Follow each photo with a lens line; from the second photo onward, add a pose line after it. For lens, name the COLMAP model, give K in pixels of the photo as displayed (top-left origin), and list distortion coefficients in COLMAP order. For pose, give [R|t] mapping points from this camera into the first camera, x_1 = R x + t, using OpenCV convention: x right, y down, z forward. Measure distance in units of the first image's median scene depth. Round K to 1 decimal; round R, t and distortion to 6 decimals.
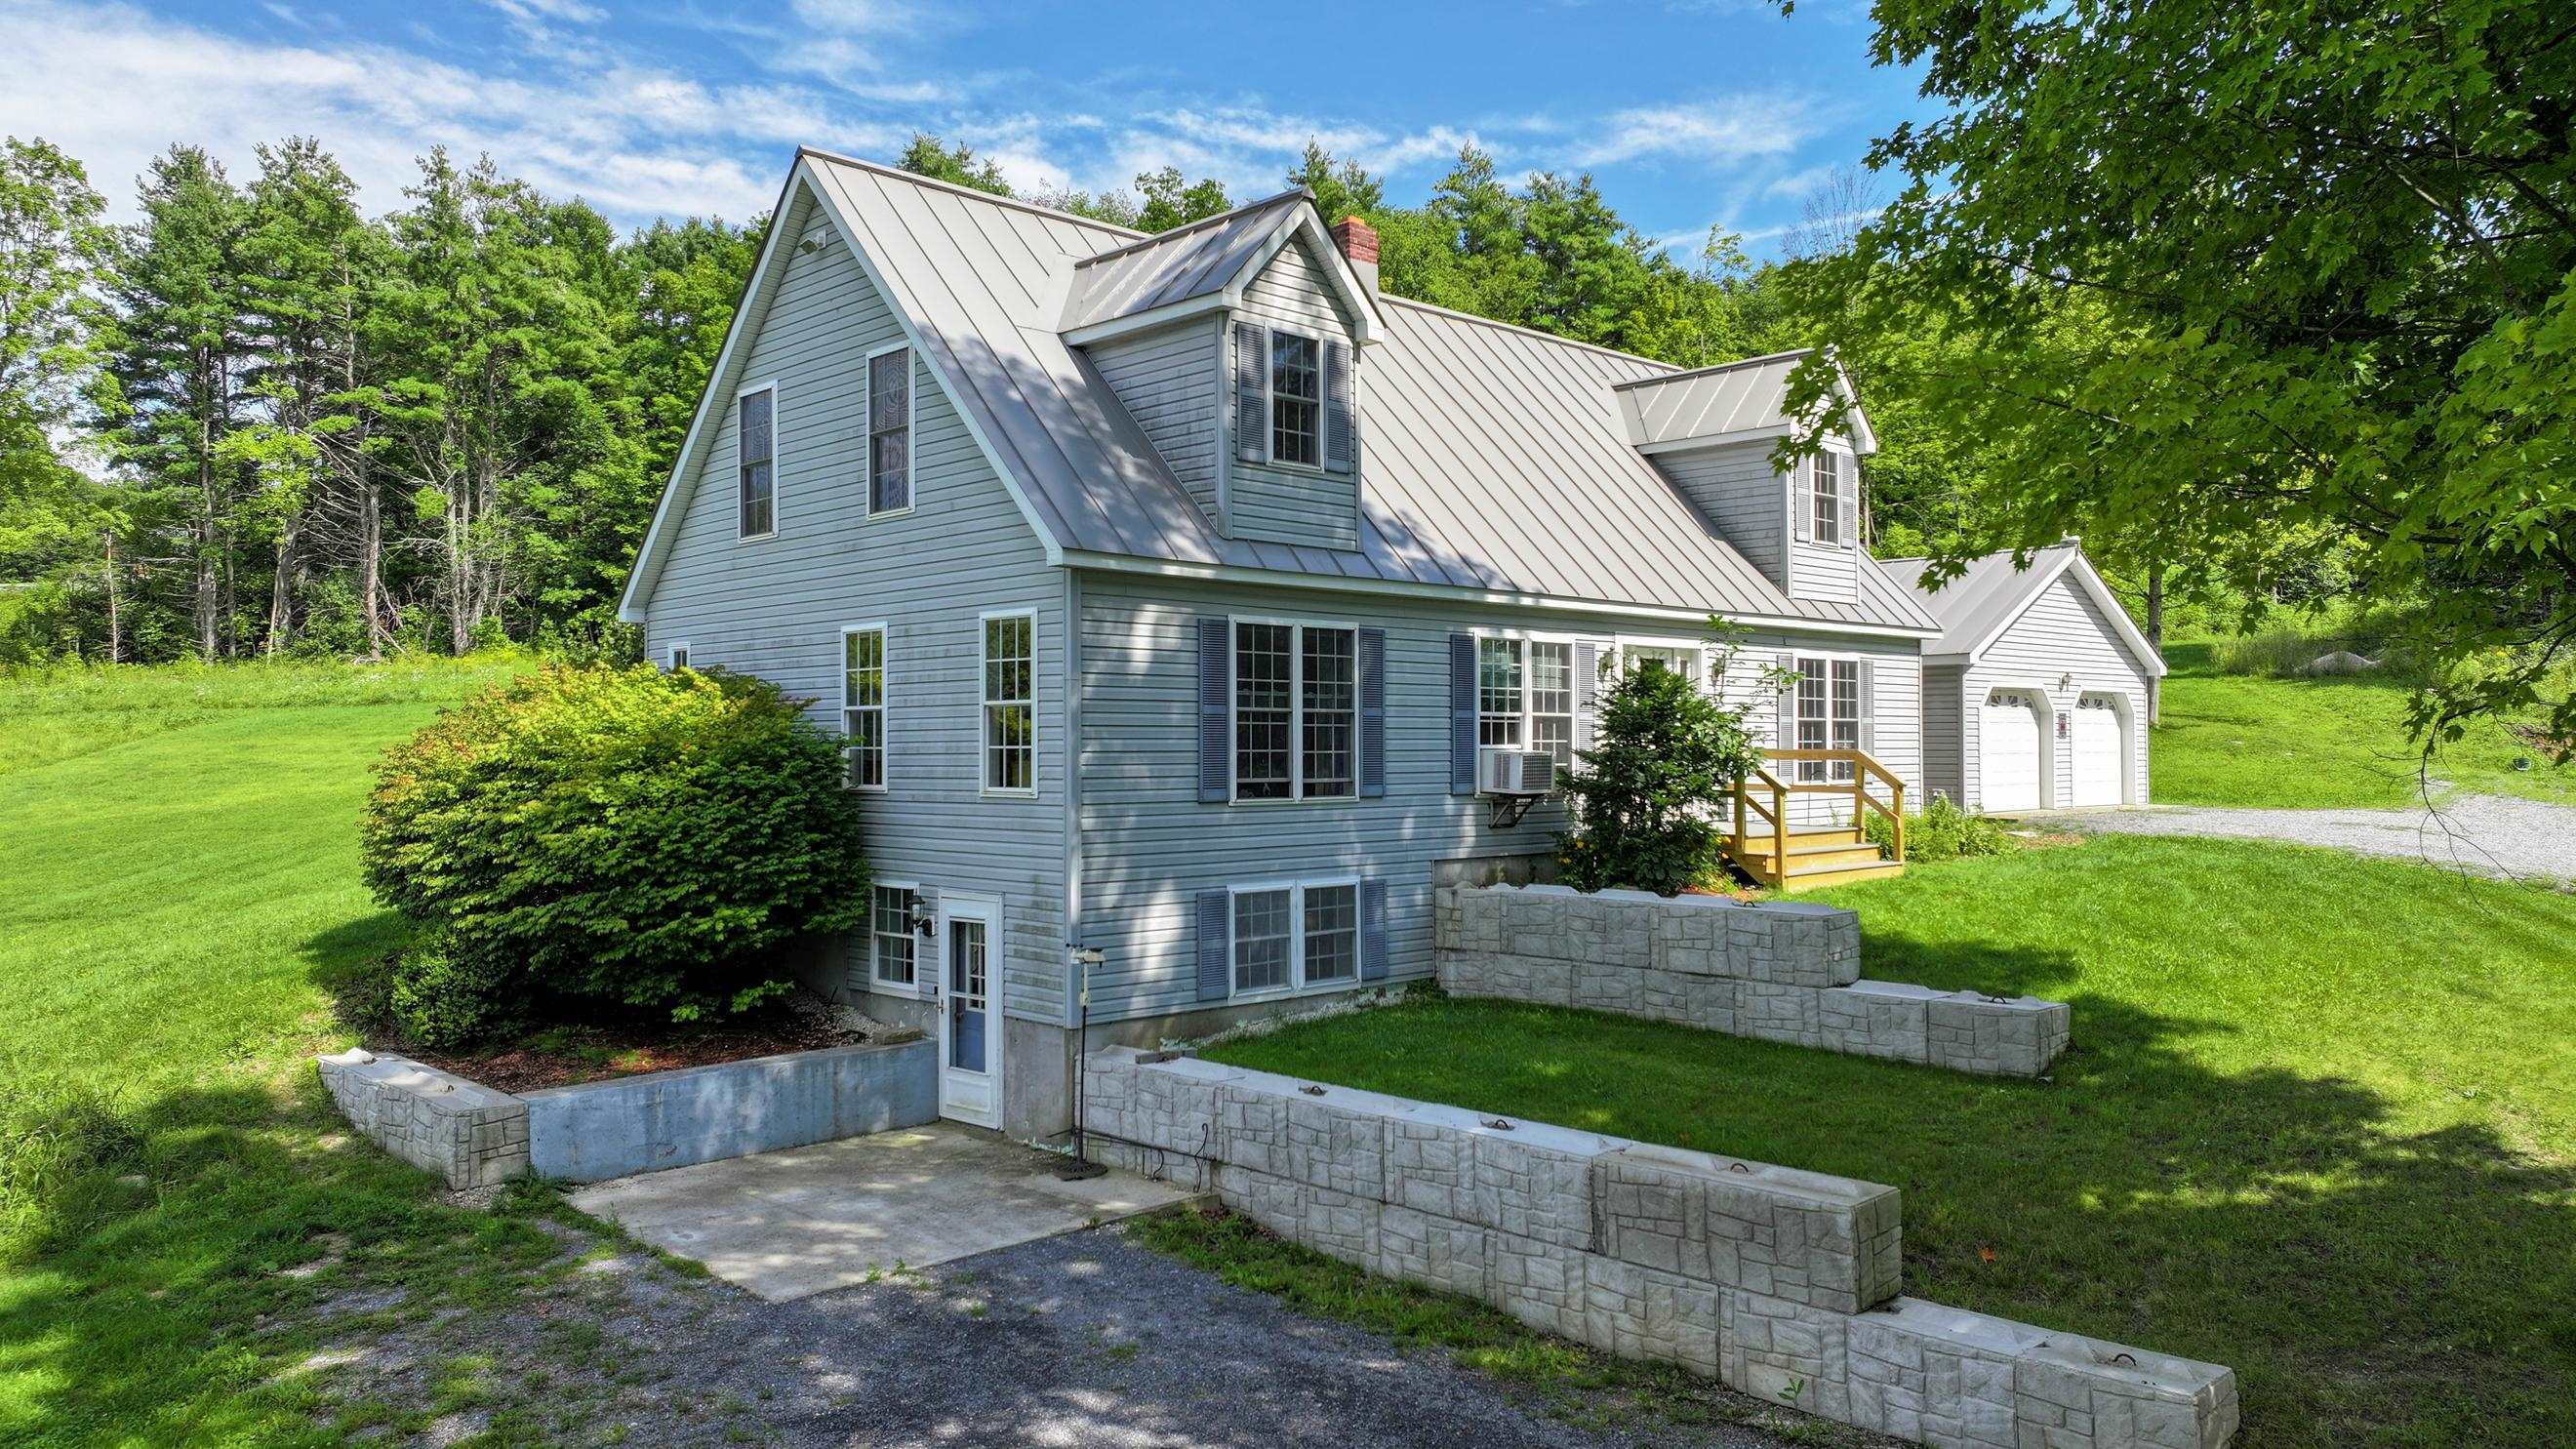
lens RADIAL K [[1793.5, 0, 1281.9], [0, 1793.5, 724.9], [0, 0, 1]] dist [0.012968, 0.006192]
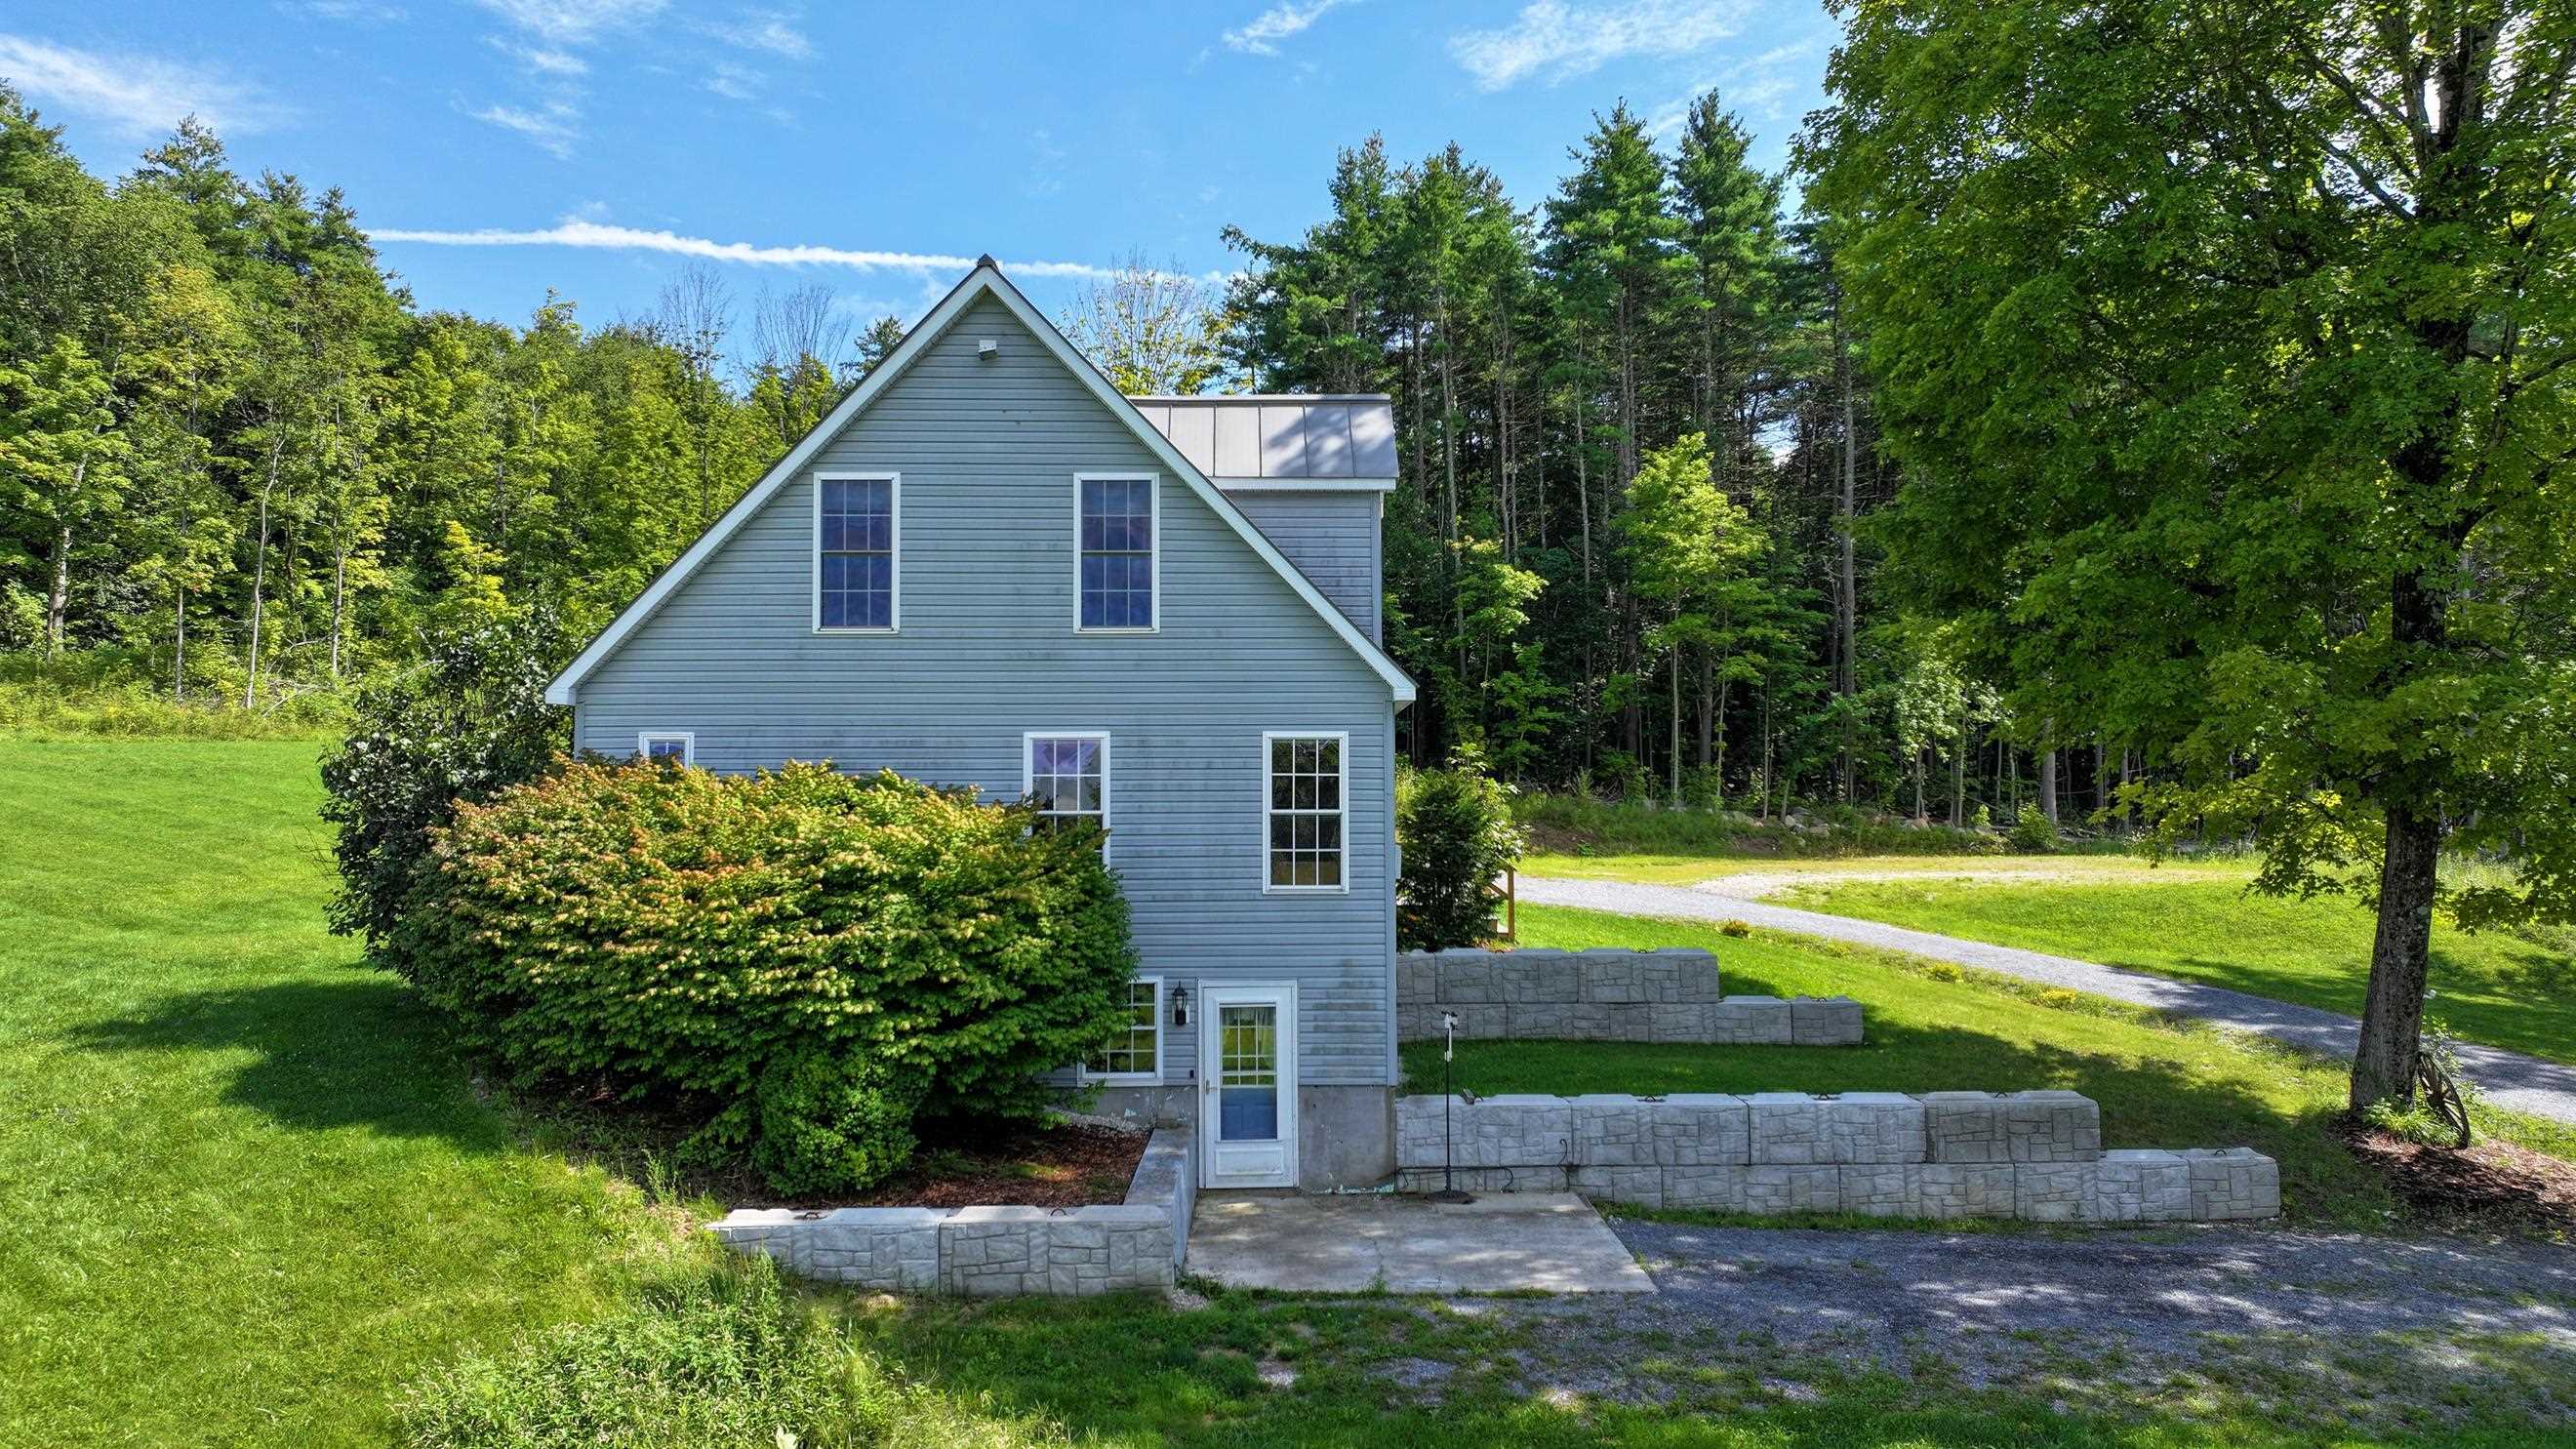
lens RADIAL K [[1793.5, 0, 1305.4], [0, 1793.5, 718.8], [0, 0, 1]] dist [0.012968, 0.006192]
pose [[0.673481, 0.039547, 0.738146, -0.958095], [-0.009354, 0.998944, -0.044985, -0.019286], [-0.739145, 0.023392, 0.673140, 0.210376]]
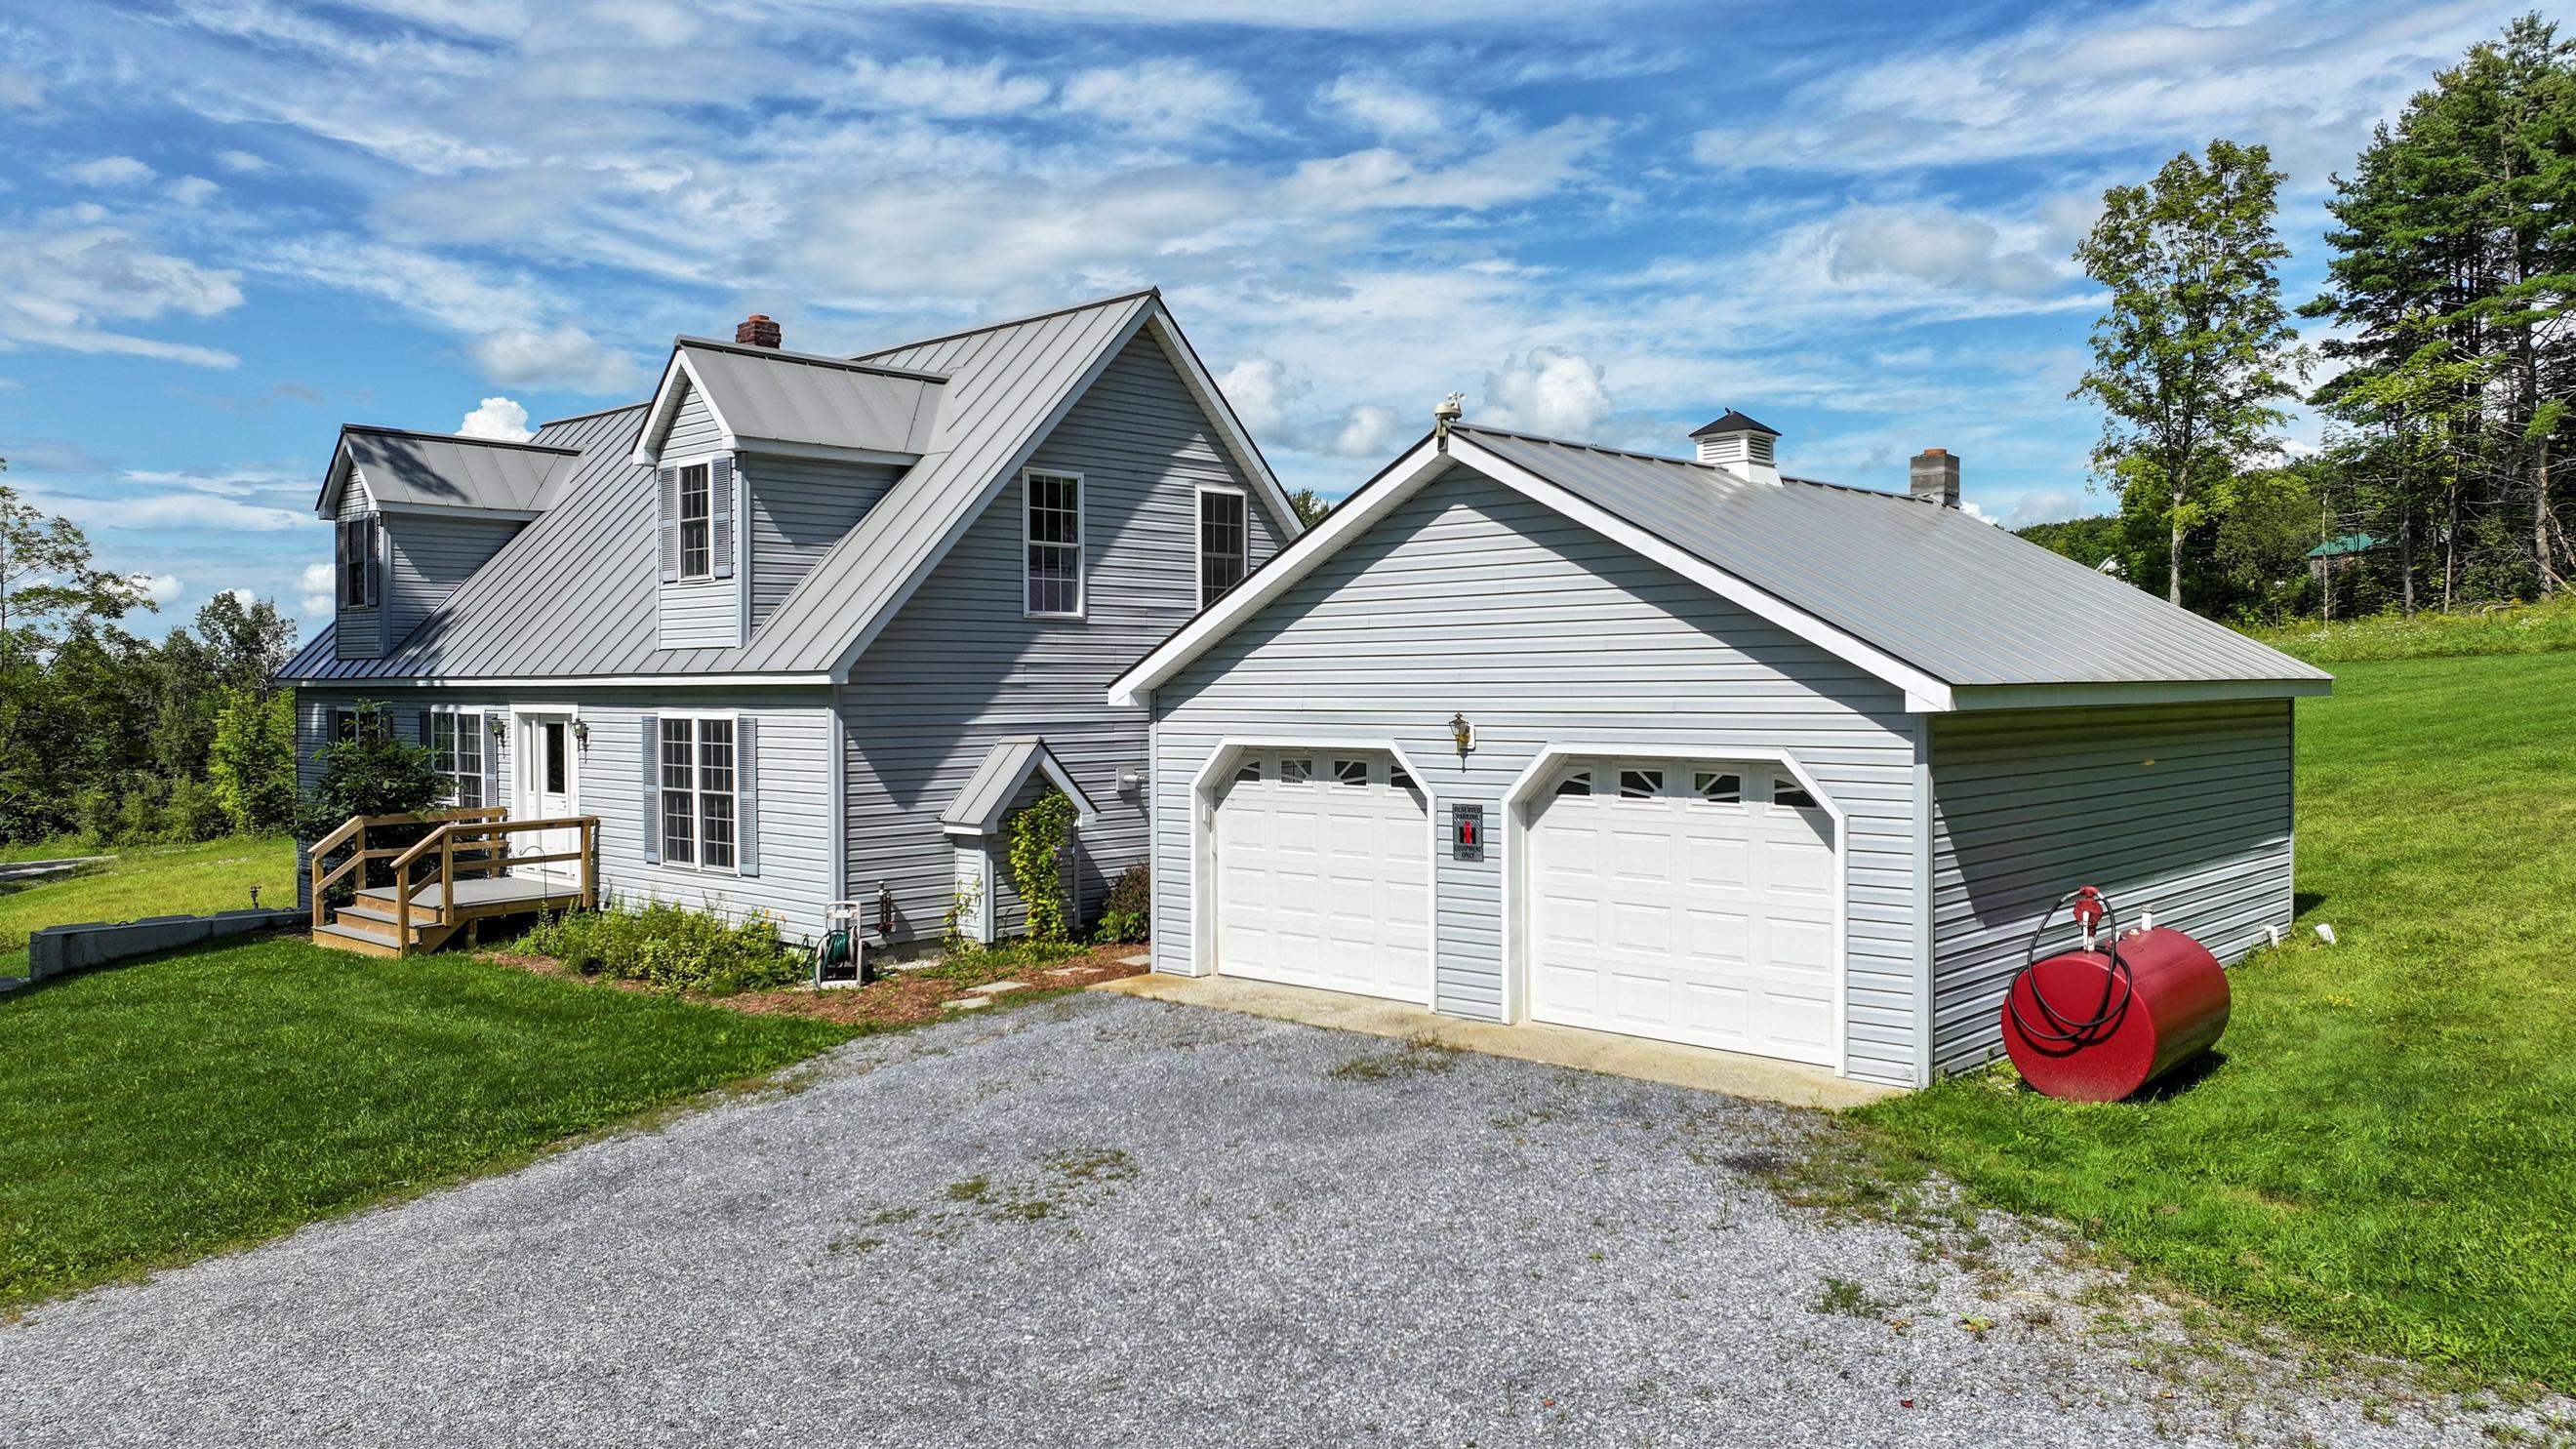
lens RADIAL K [[1793.5, 0, 1285.1], [0, 1793.5, 725.0], [0, 0, 1]] dist [0.012968, 0.006192]
pose [[0.062586, 0.028359, -0.997637, 1.617863], [0.018476, 0.999392, 0.029568, -0.074824], [0.997869, -0.020283, 0.062024, 1.717231]]
